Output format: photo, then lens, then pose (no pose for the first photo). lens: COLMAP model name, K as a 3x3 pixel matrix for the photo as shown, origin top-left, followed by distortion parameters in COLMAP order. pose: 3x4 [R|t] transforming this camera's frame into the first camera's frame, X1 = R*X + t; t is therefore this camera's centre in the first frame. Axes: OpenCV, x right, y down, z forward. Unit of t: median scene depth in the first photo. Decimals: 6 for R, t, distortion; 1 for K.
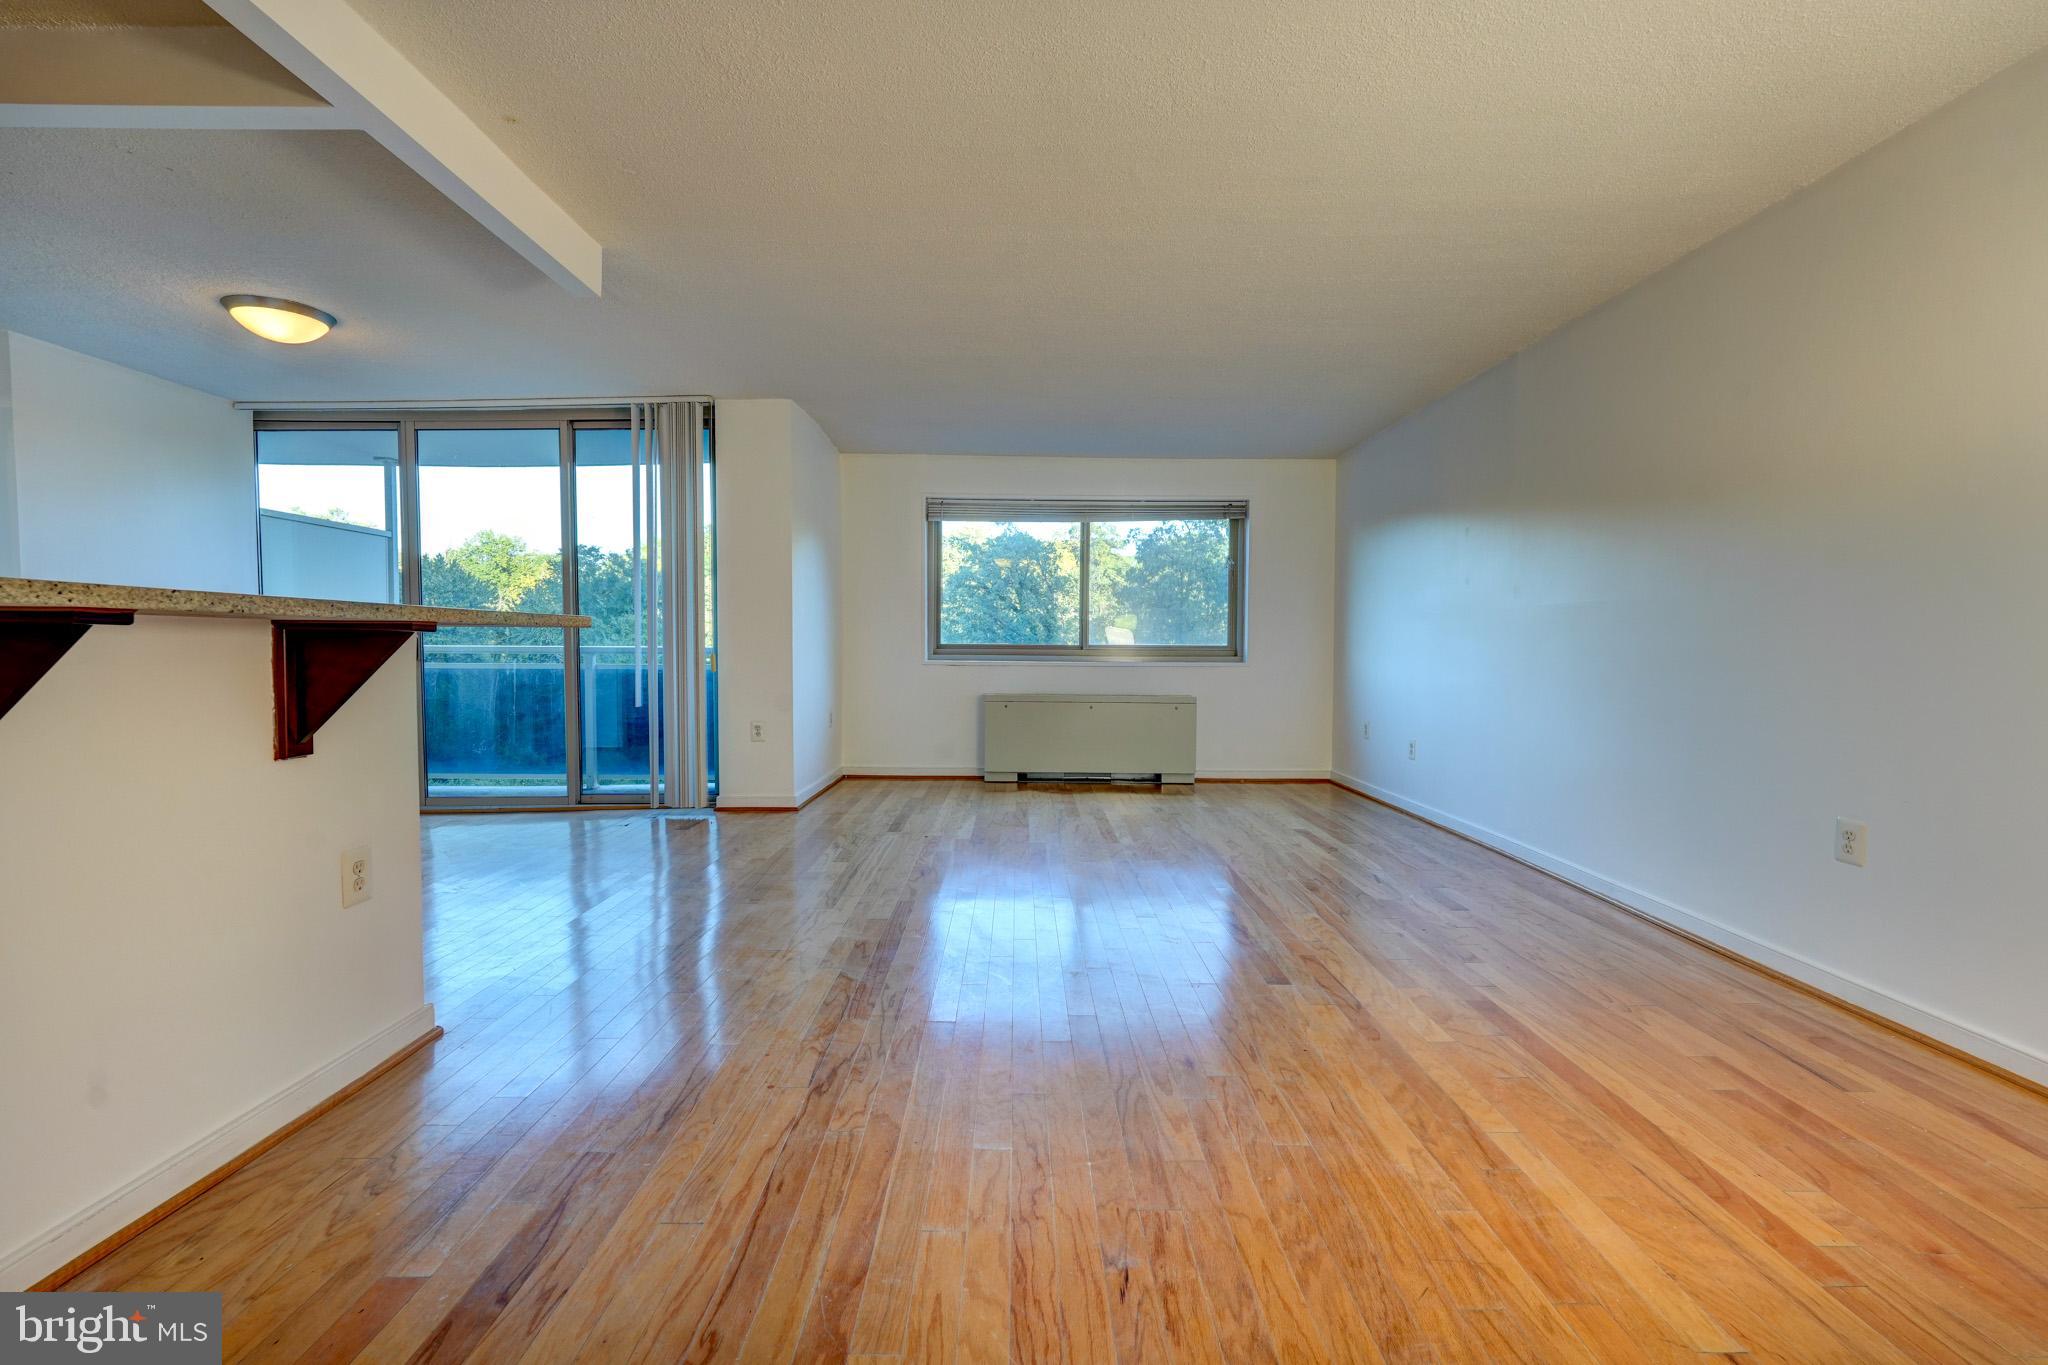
lens RADIAL K [[897.8, 0, 1029.5], [0, 897.8, 680.0], [0, 0, 1]] dist [0.000481, 0.000254]
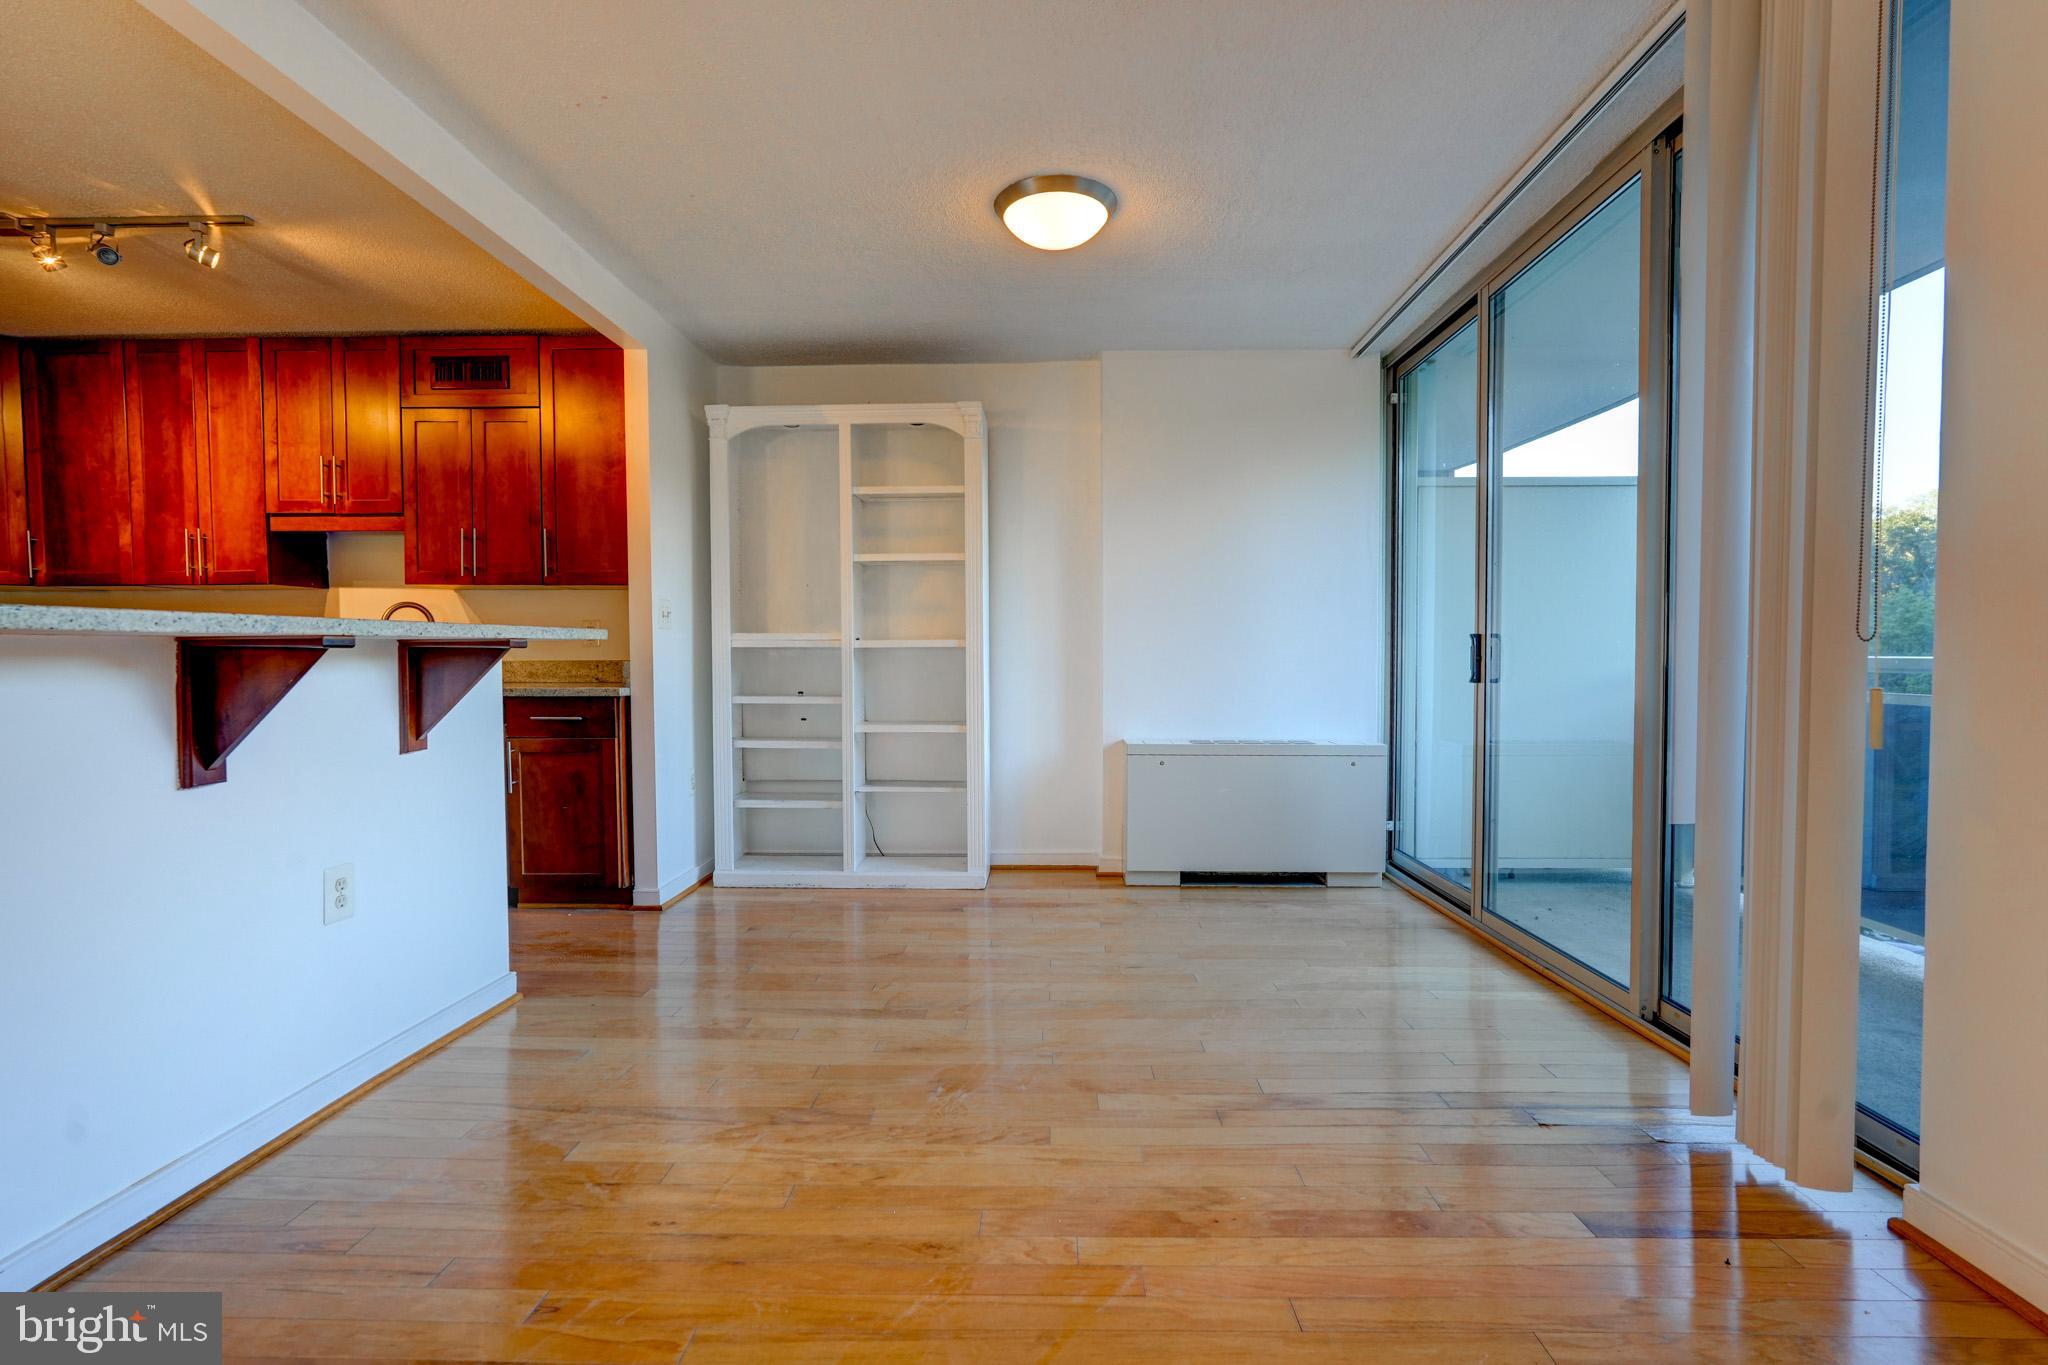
lens RADIAL K [[926.7, 0, 1024.0], [0, 926.7, 682.5], [0, 0, 1]] dist [-0.004232, 0.000923]
pose [[-0.038807, 0.025564, -0.998920, -0.047862], [-0.033951, 0.999062, 0.026886, -0.028778], [0.998670, 0.034958, -0.037902, 0.741196]]
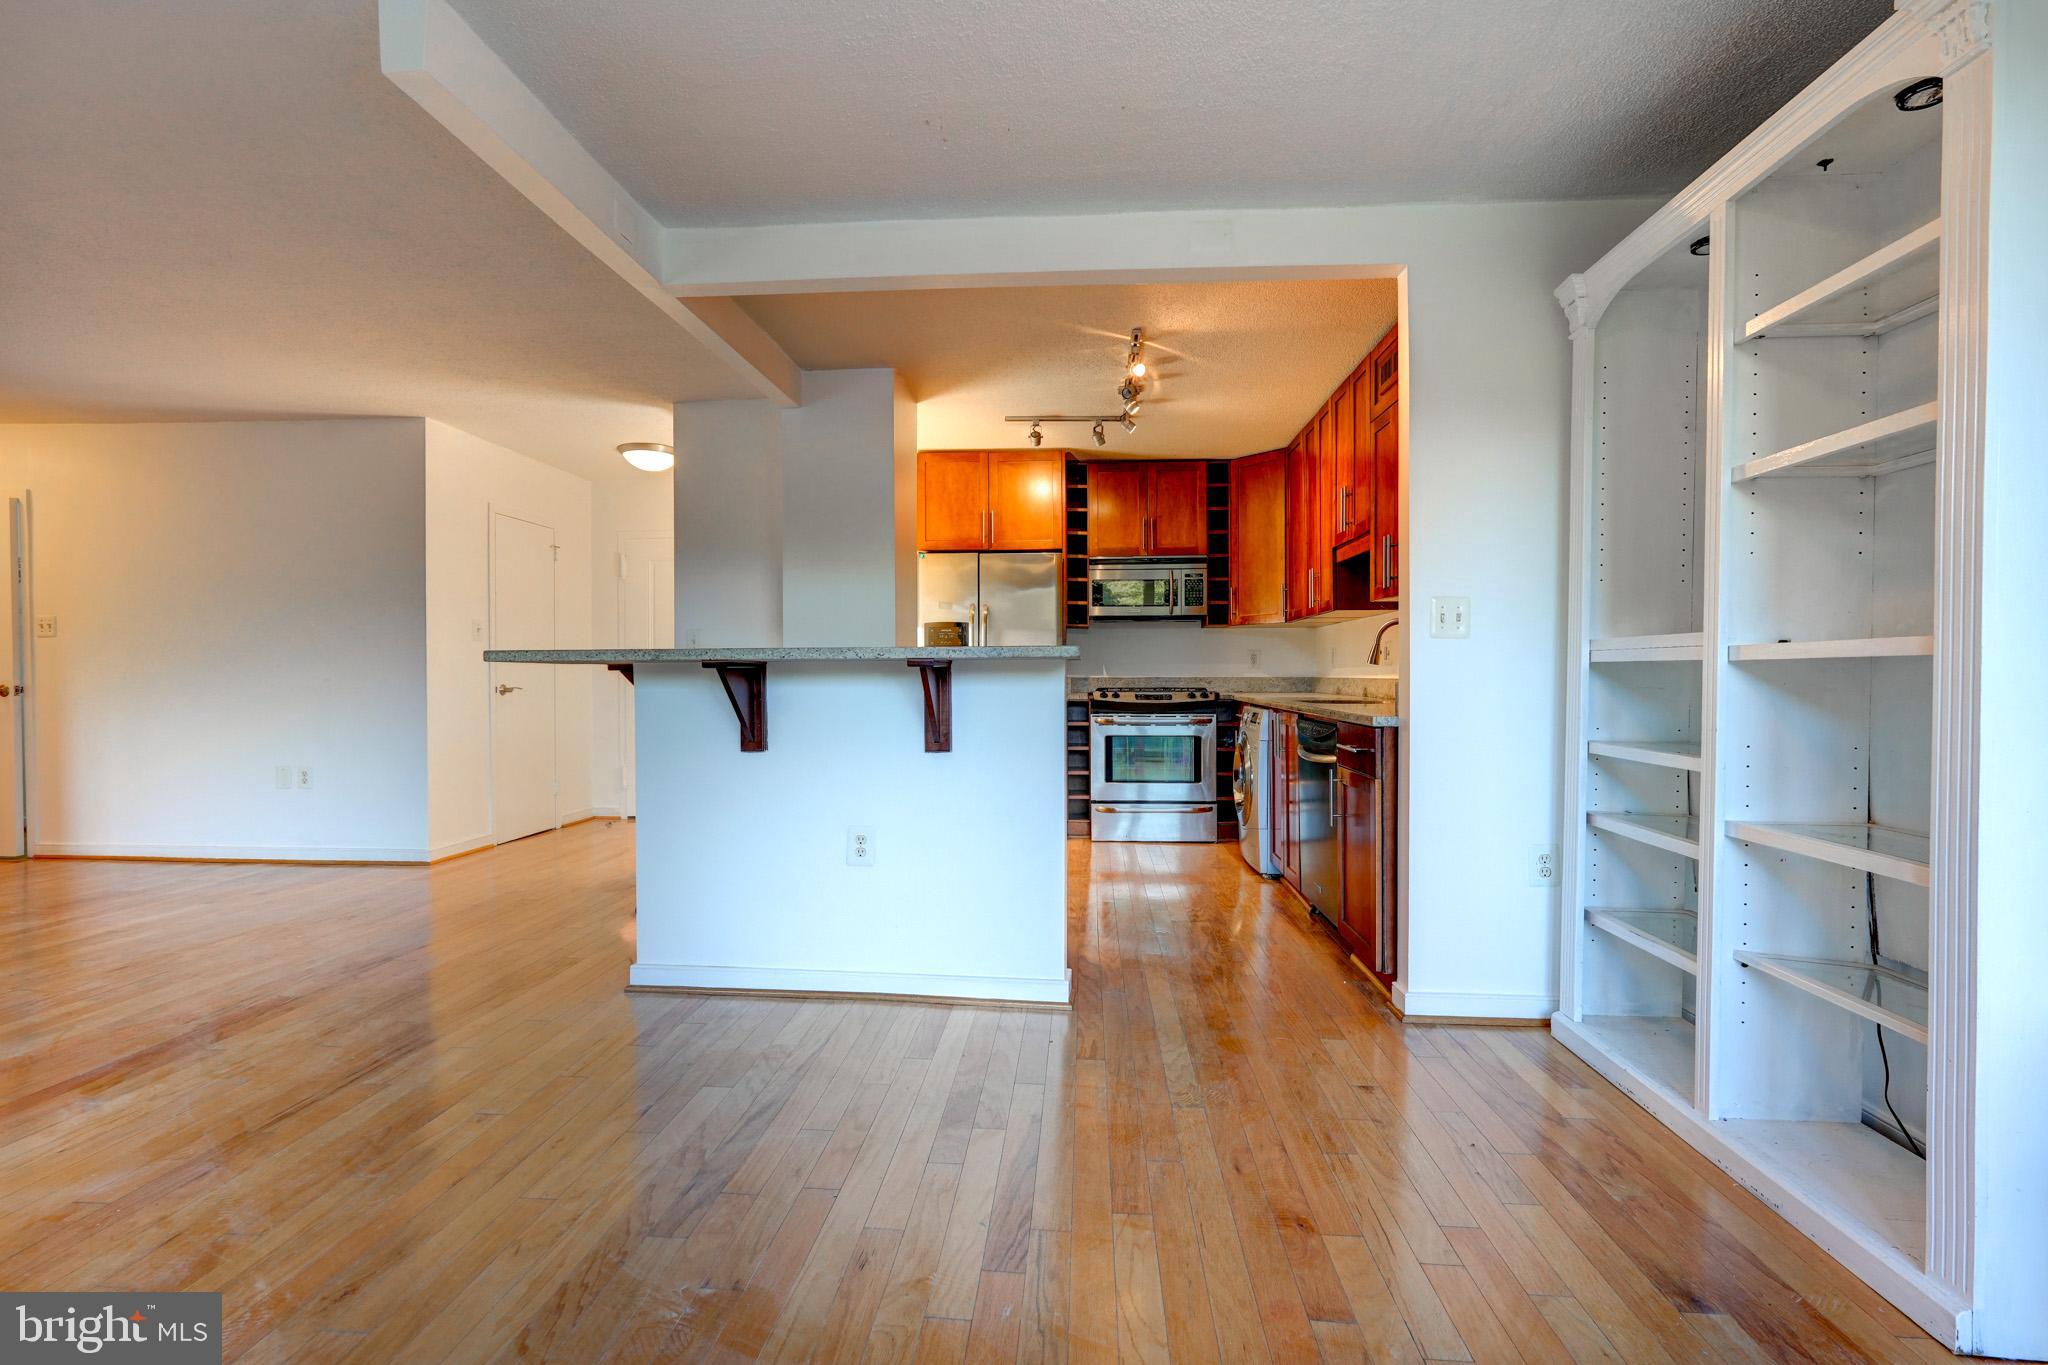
lens RADIAL K [[906.2, 0, 1024.0], [0, 906.2, 682.5], [0, 0, 1]] dist [-0.001757, -0.000104]
pose [[-0.996252, -0.003796, 0.086418, -0.579099], [0.000297, 0.998881, 0.047297, -0.040307], [-0.086500, 0.047145, -0.995136, 0.960905]]
